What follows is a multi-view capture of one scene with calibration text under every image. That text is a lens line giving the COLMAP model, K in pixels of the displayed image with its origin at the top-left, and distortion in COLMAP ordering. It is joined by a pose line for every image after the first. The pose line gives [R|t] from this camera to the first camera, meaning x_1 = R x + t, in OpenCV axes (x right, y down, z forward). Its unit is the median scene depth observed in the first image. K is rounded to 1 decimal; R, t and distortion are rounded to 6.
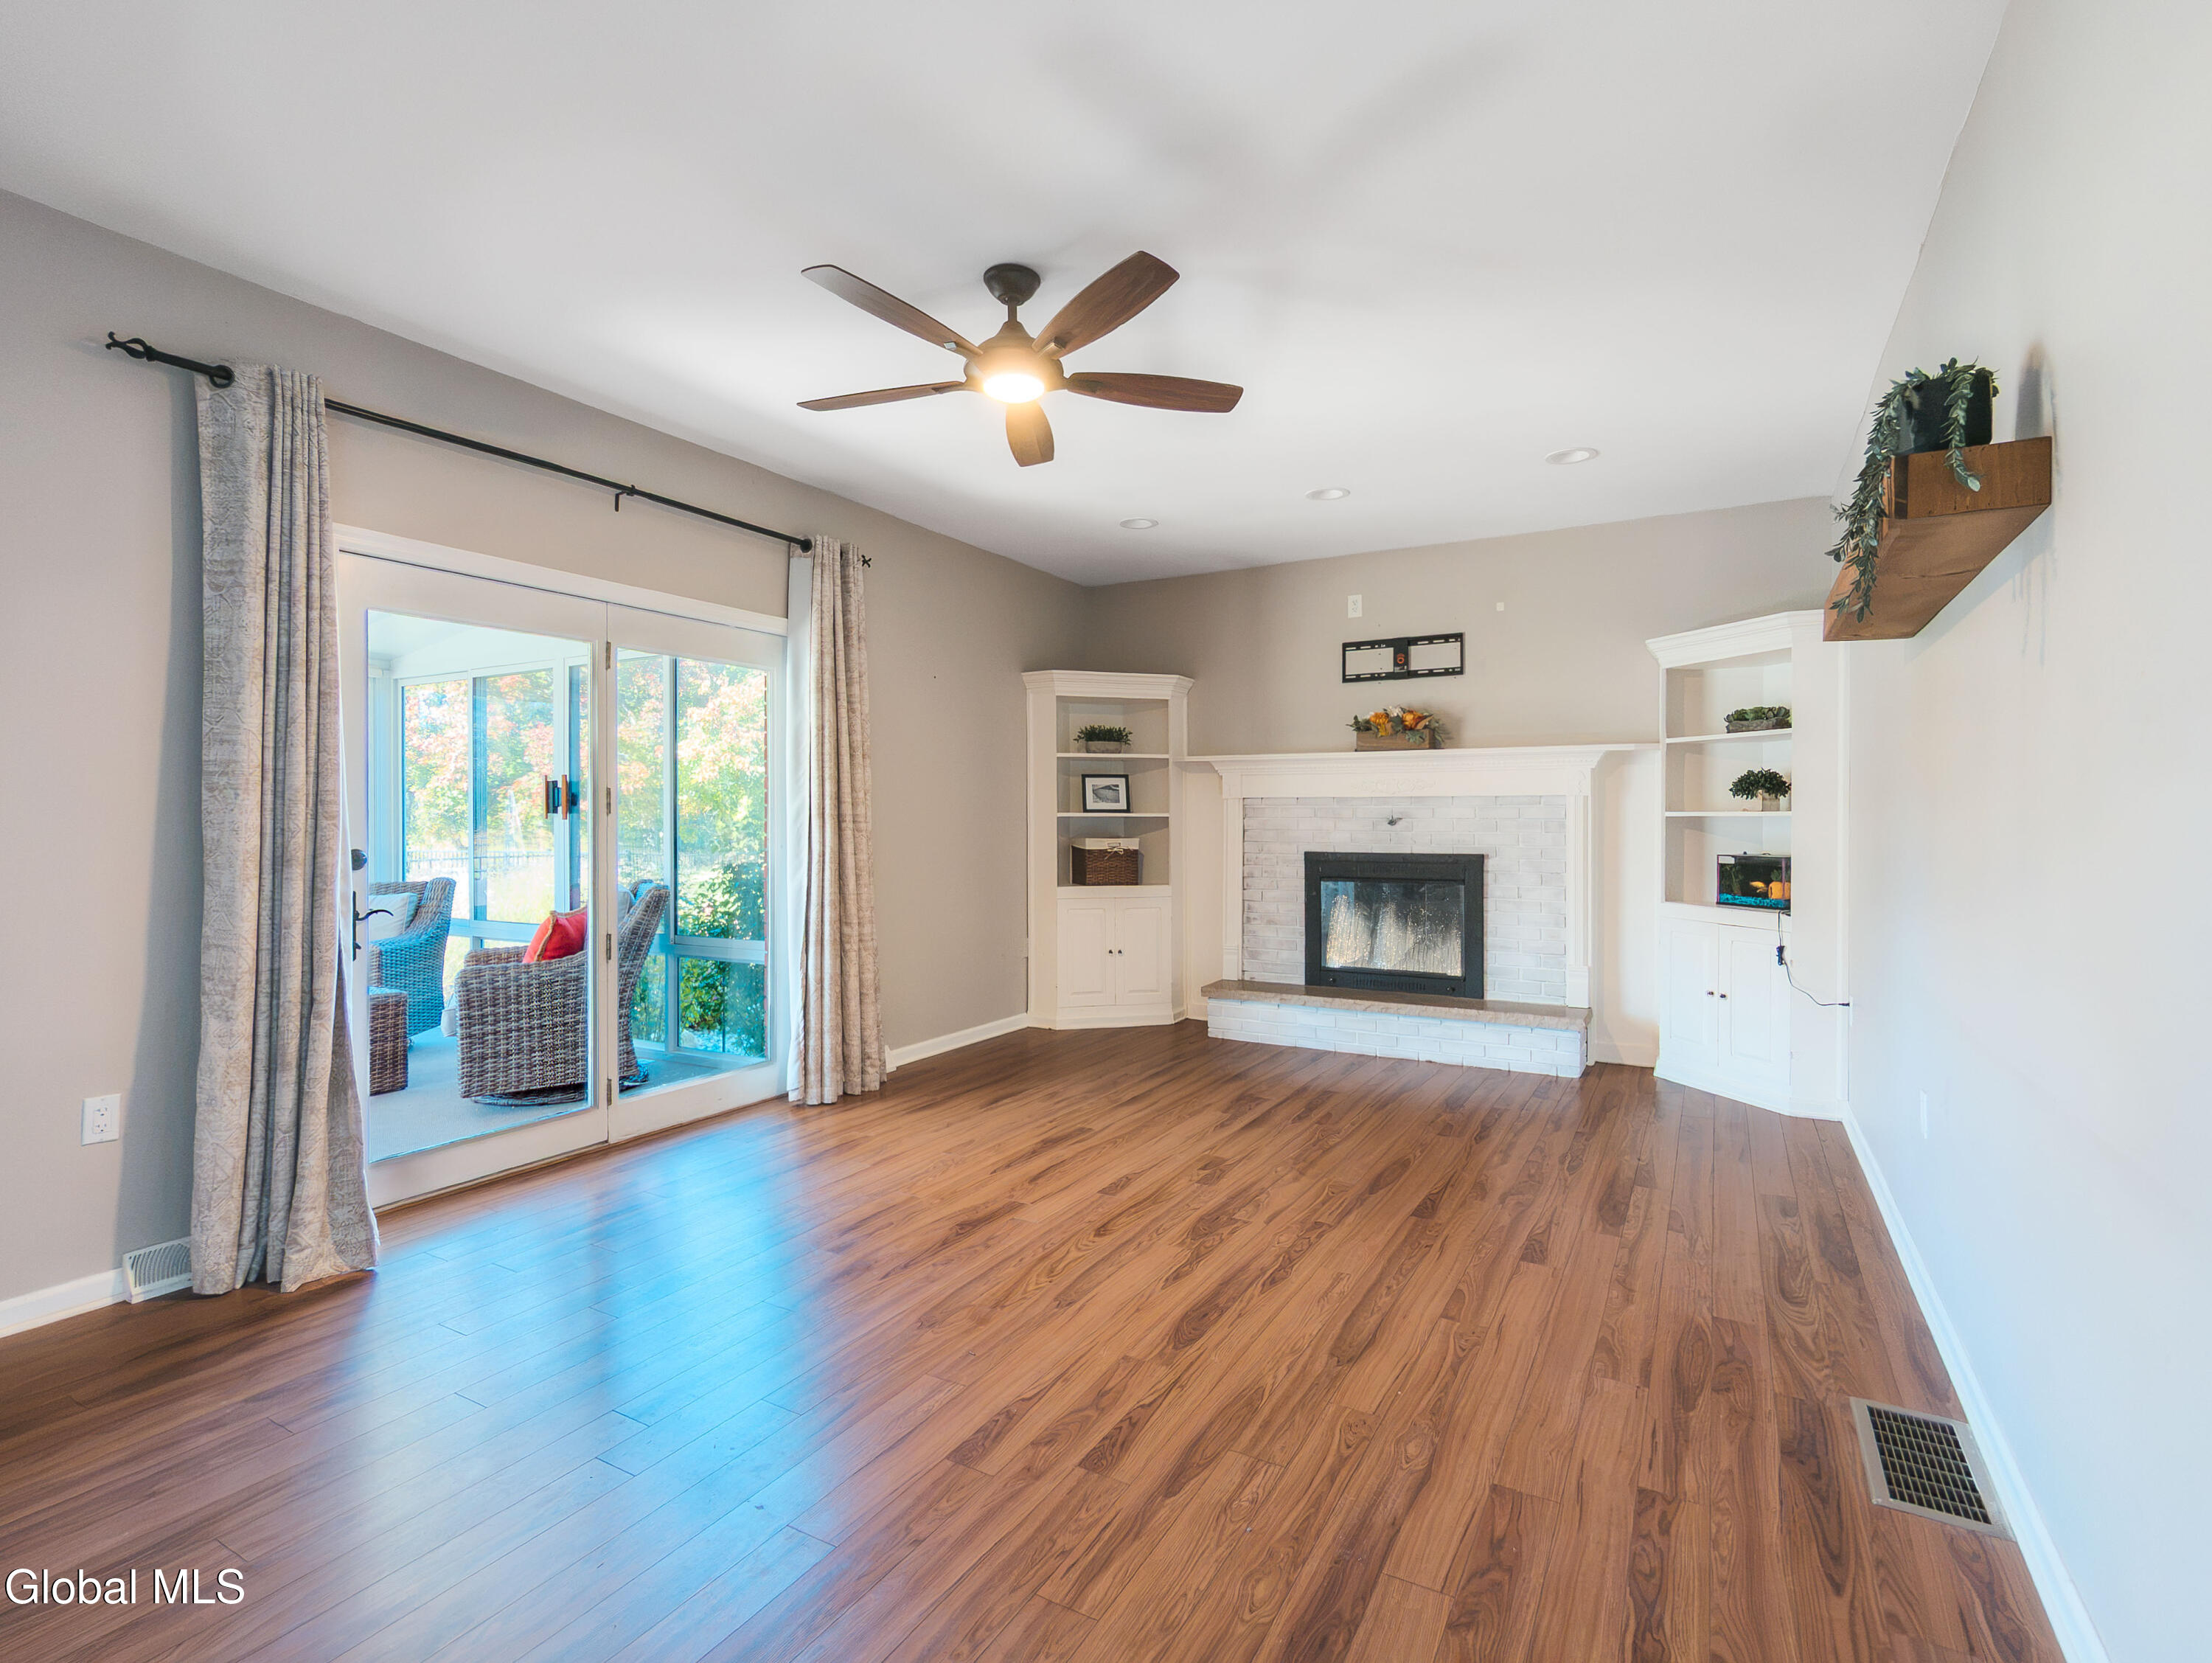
lens RADIAL K [[1119.8, 0, 1106.5], [0, 1119.8, 822.2], [0, 0, 1]] dist [-0.002617, 0.003472]
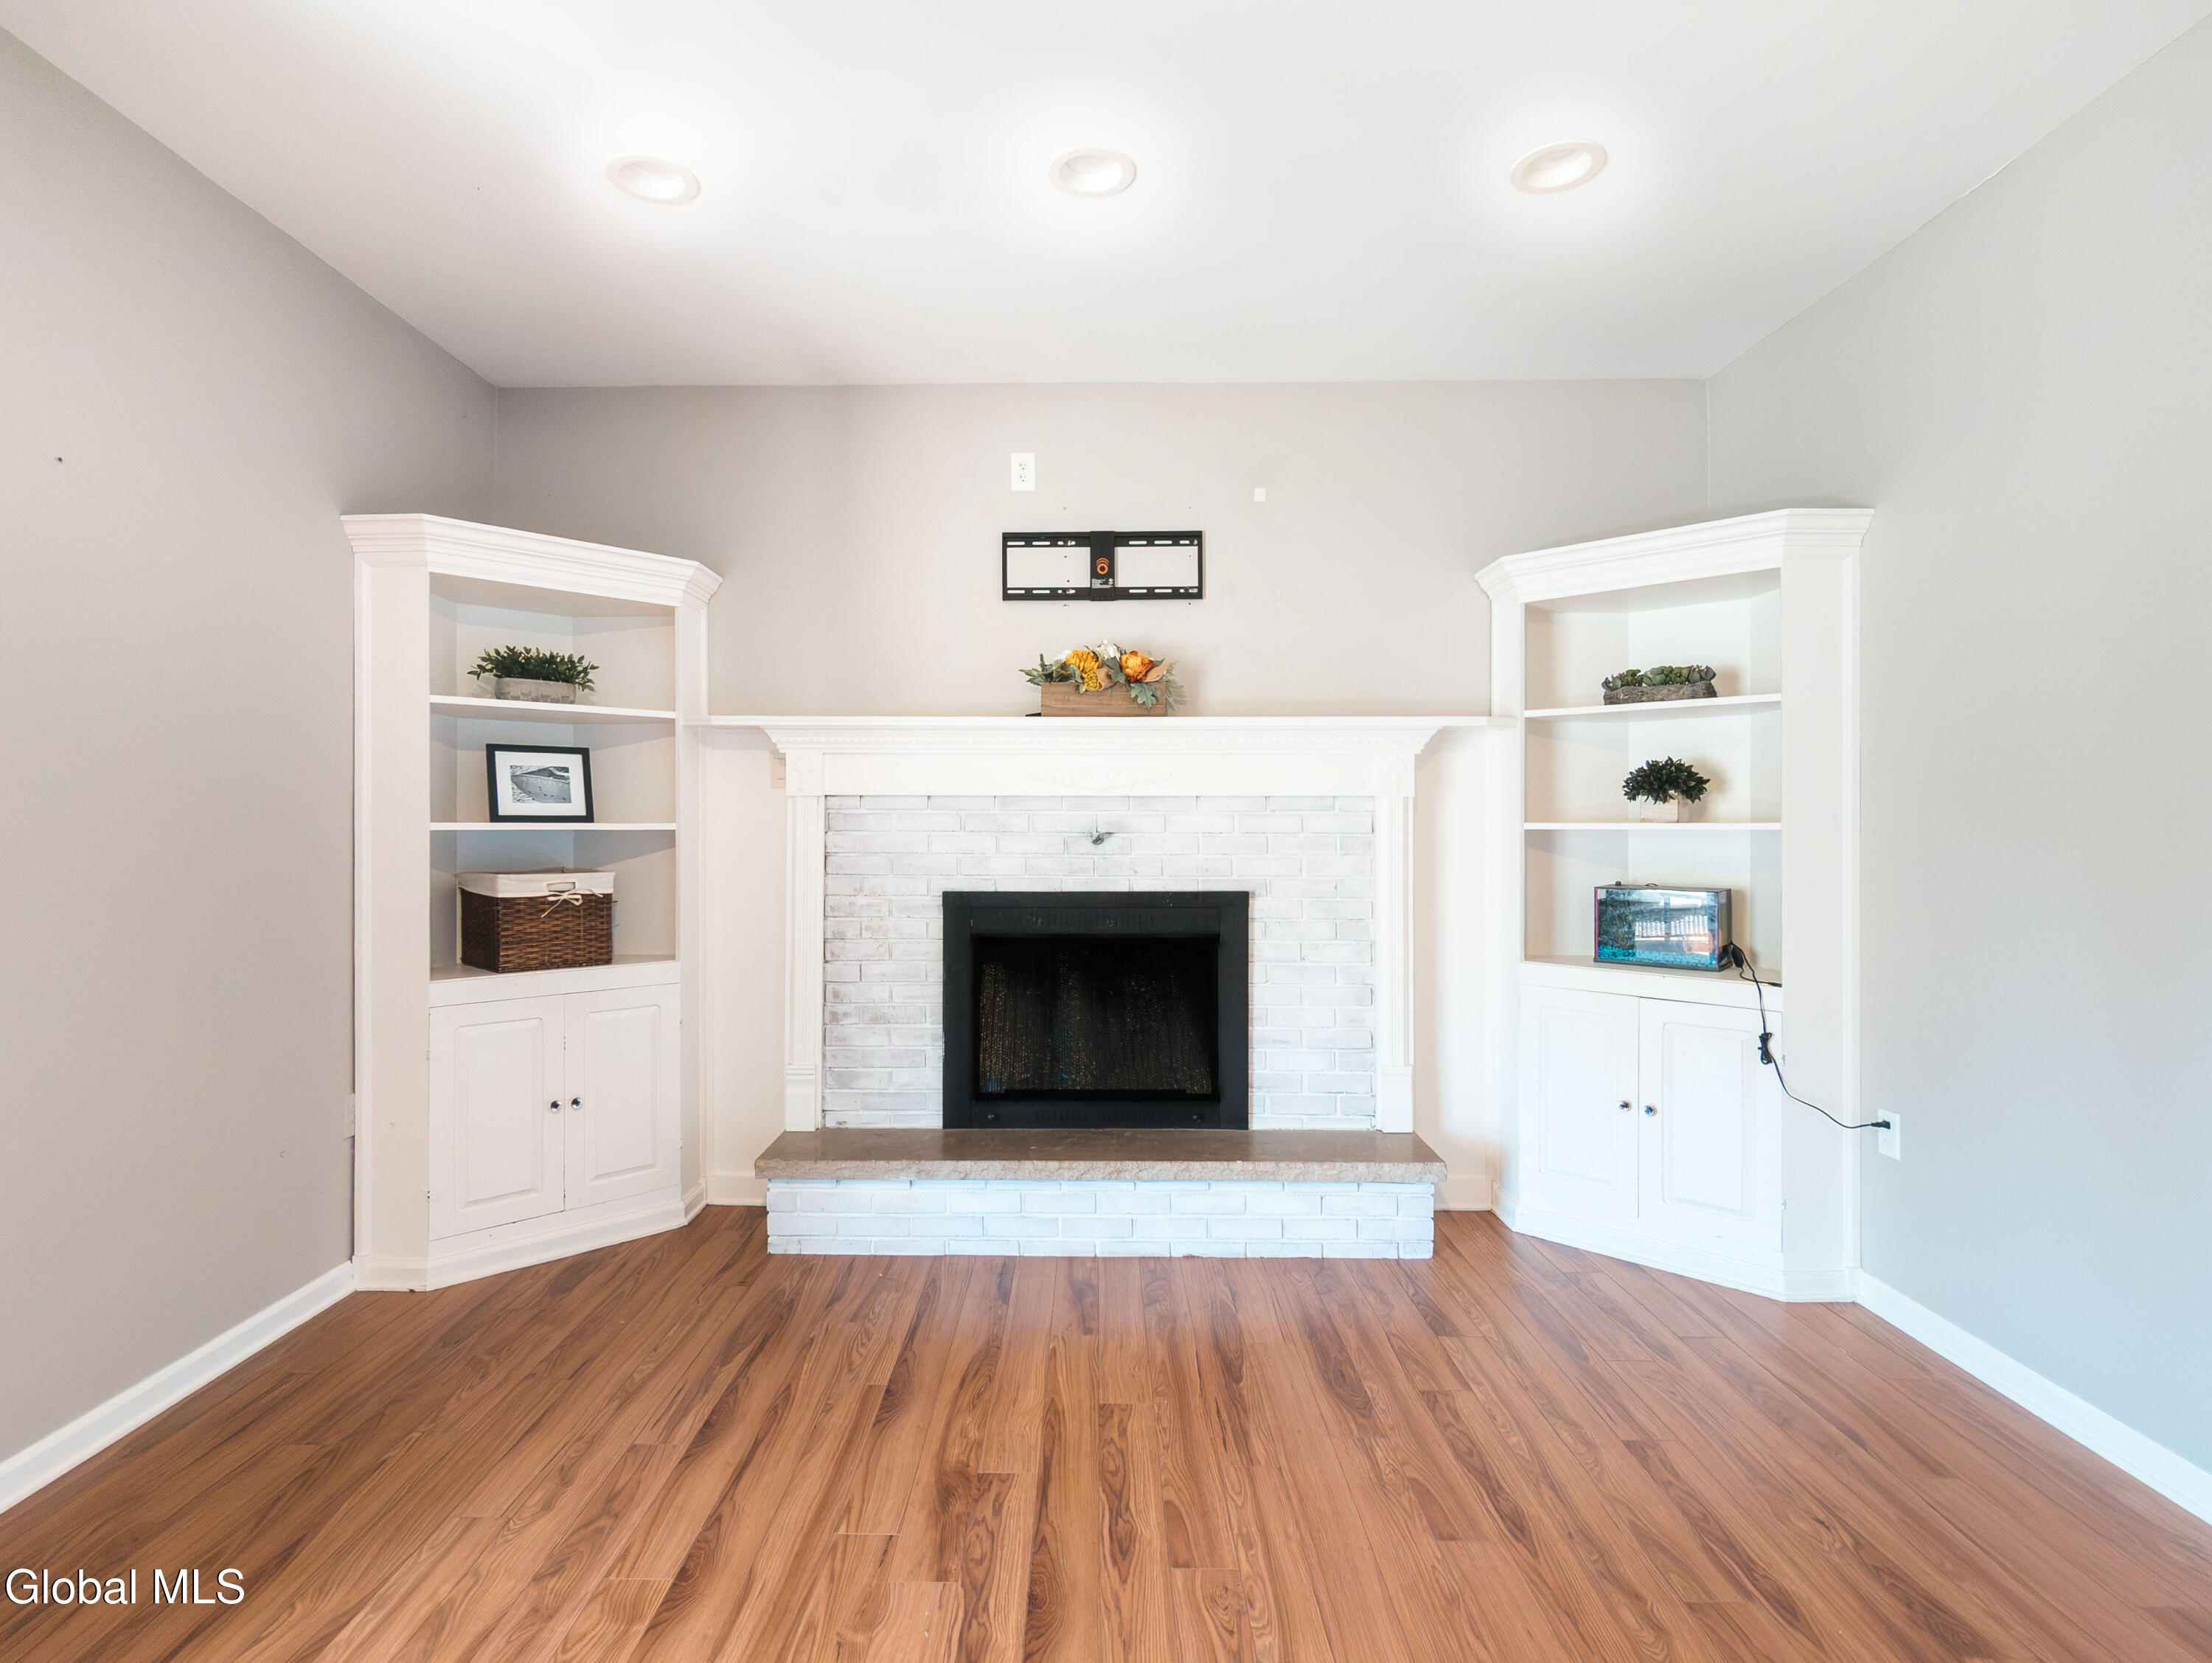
lens RADIAL K [[1119.8, 0, 1102.2], [0, 1119.8, 818.3], [0, 0, 1]] dist [-0.002617, 0.003472]
pose [[0.869830, 0.002885, 0.493342, -0.032194], [0.002150, 0.999951, -0.009638, -0.005228], [-0.493346, 0.009444, 0.869782, 0.477358]]
